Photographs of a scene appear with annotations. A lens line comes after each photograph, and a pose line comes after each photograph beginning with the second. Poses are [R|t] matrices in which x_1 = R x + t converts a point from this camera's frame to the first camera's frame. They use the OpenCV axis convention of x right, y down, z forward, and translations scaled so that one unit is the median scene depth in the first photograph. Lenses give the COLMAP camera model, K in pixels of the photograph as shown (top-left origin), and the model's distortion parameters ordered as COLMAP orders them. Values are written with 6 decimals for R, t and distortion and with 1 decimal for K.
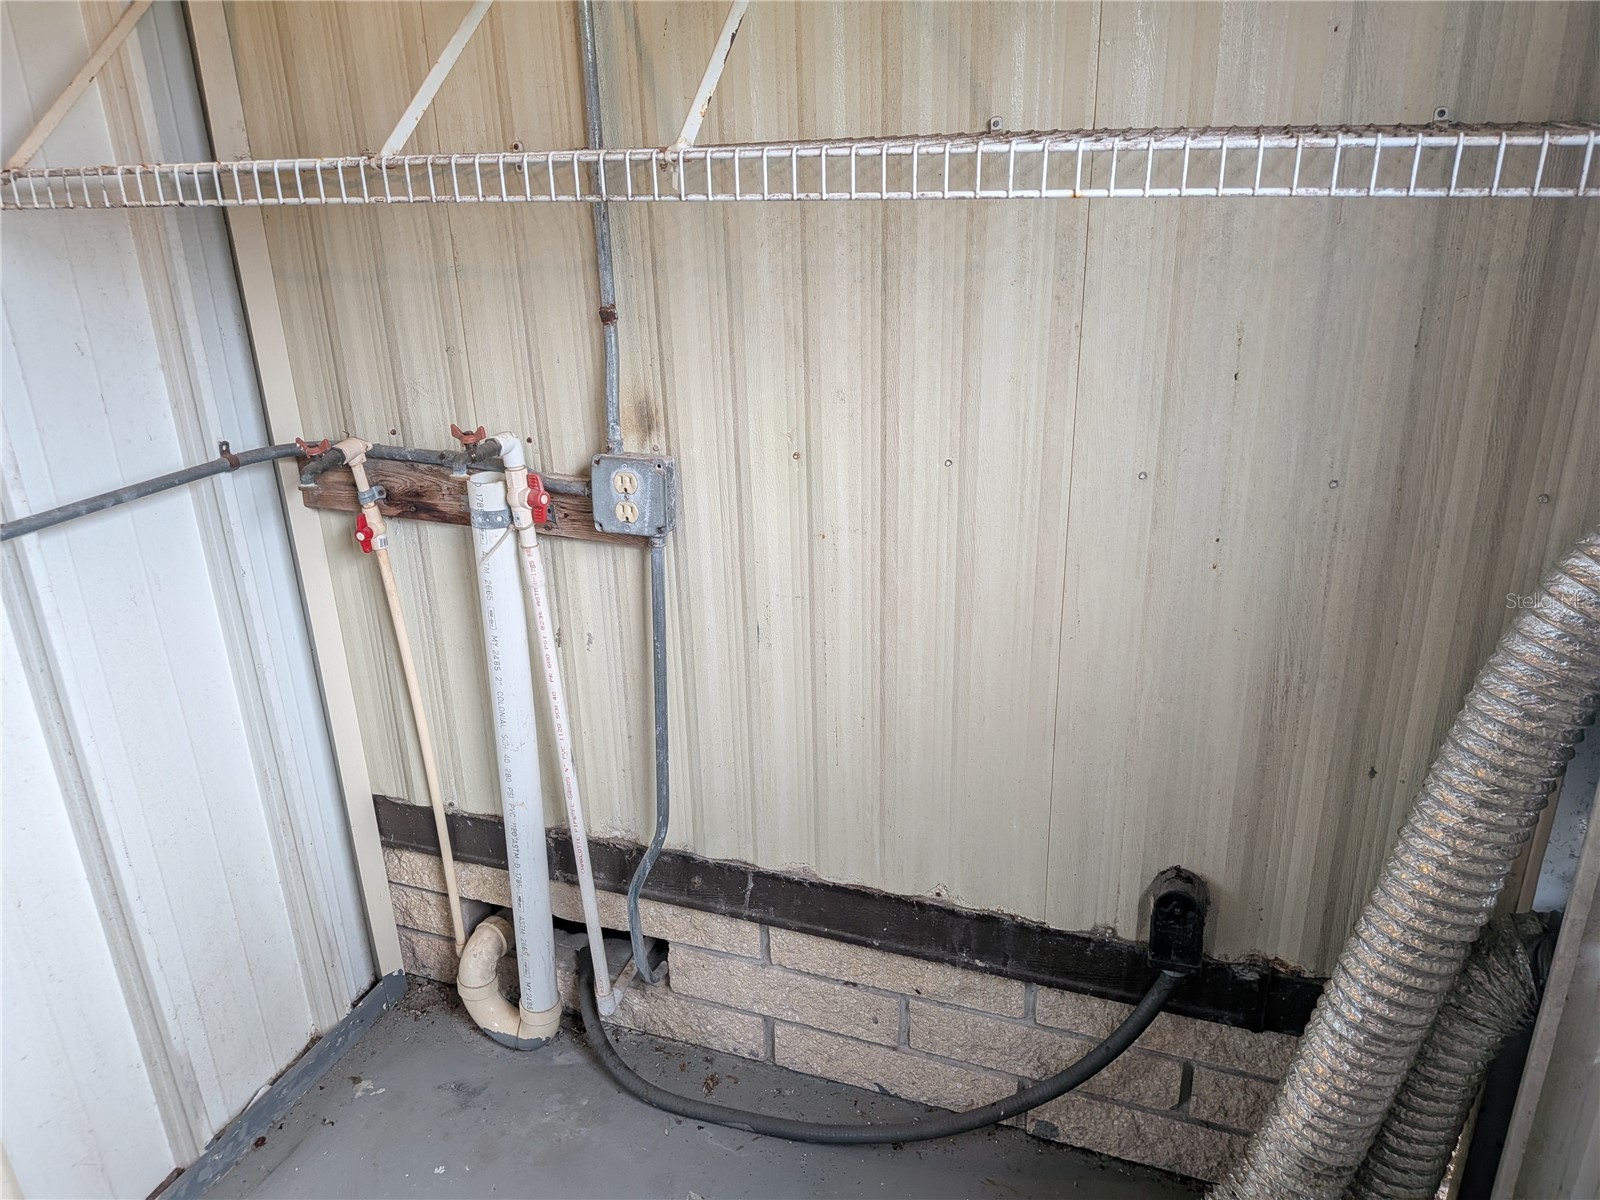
lens RADIAL K [[1166.2, 0, 792.8], [0, 1166.2, 606.7], [0, 0, 1]] dist [0.058882, -0.104937]
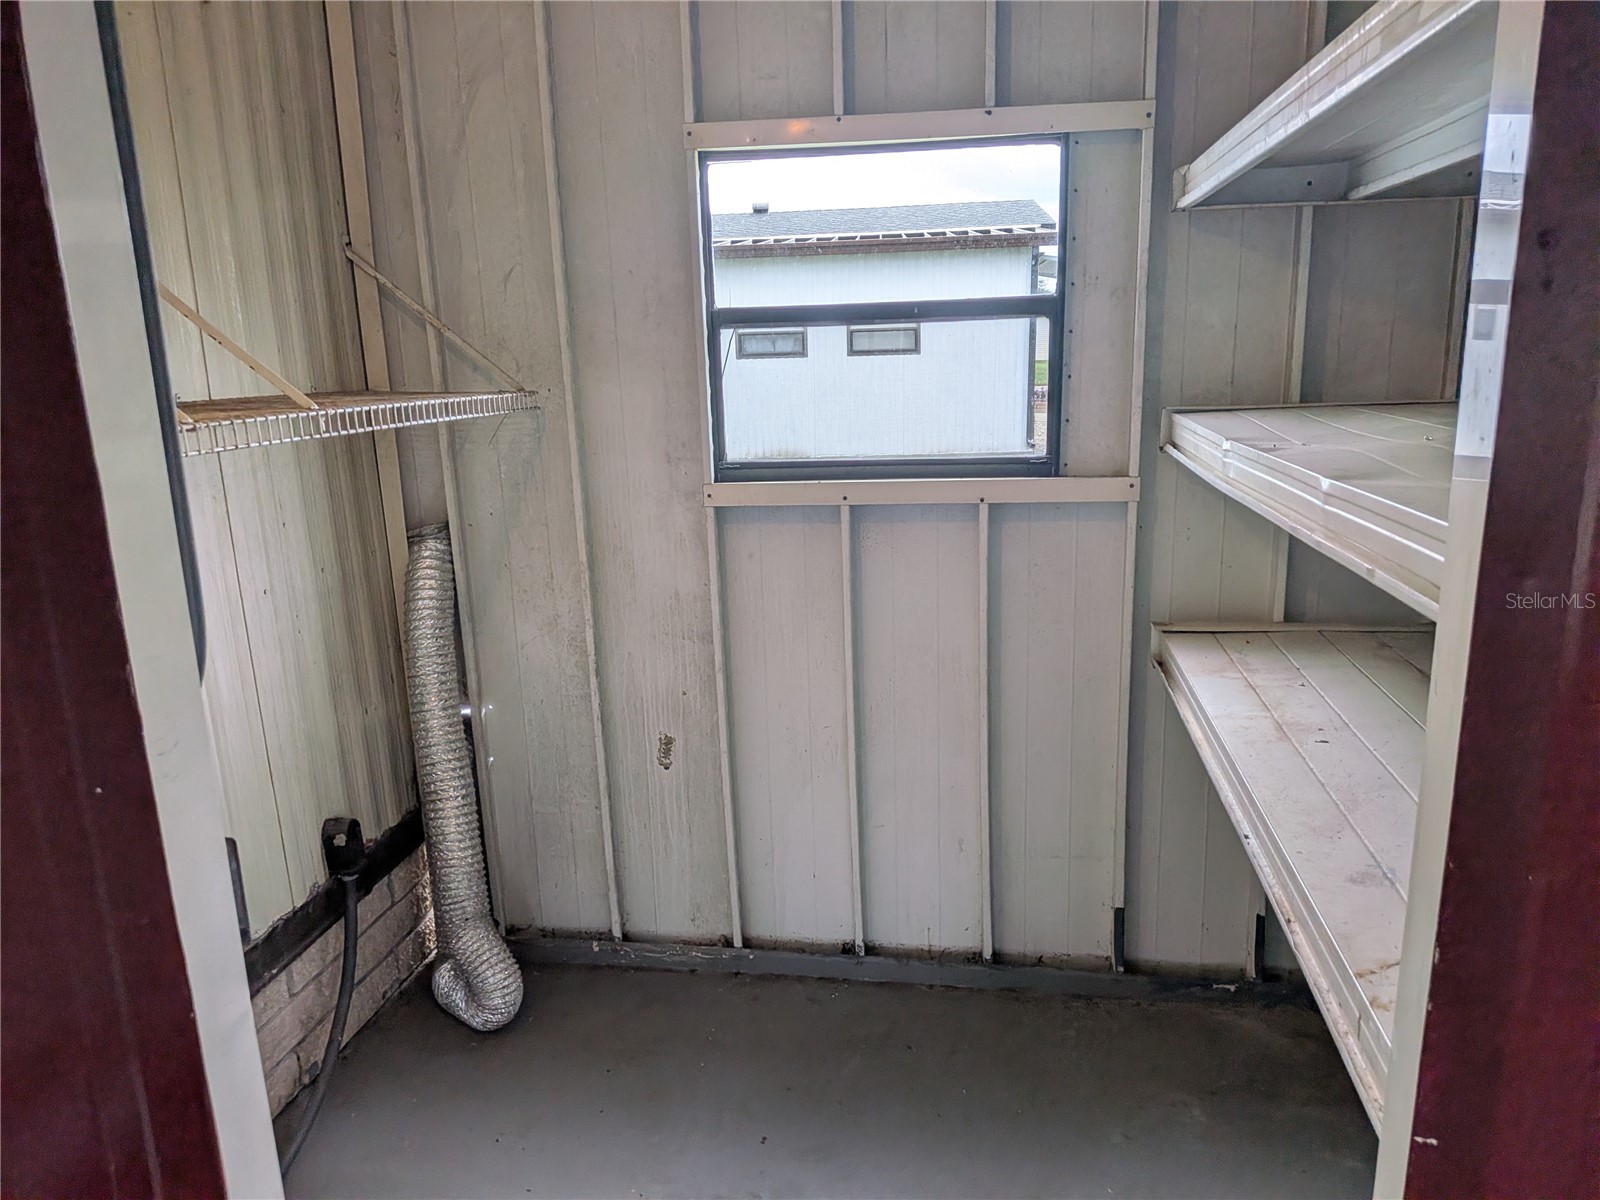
lens RADIAL K [[1166.2, 0, 792.8], [0, 1166.2, 606.7], [0, 0, 1]] dist [0.058882, -0.104937]
pose [[-0.170294, -0.203377, 0.964177, -1.288083], [0.406979, 0.876601, 0.256786, -0.194084], [-0.897423, 0.436129, -0.066510, 0.382644]]
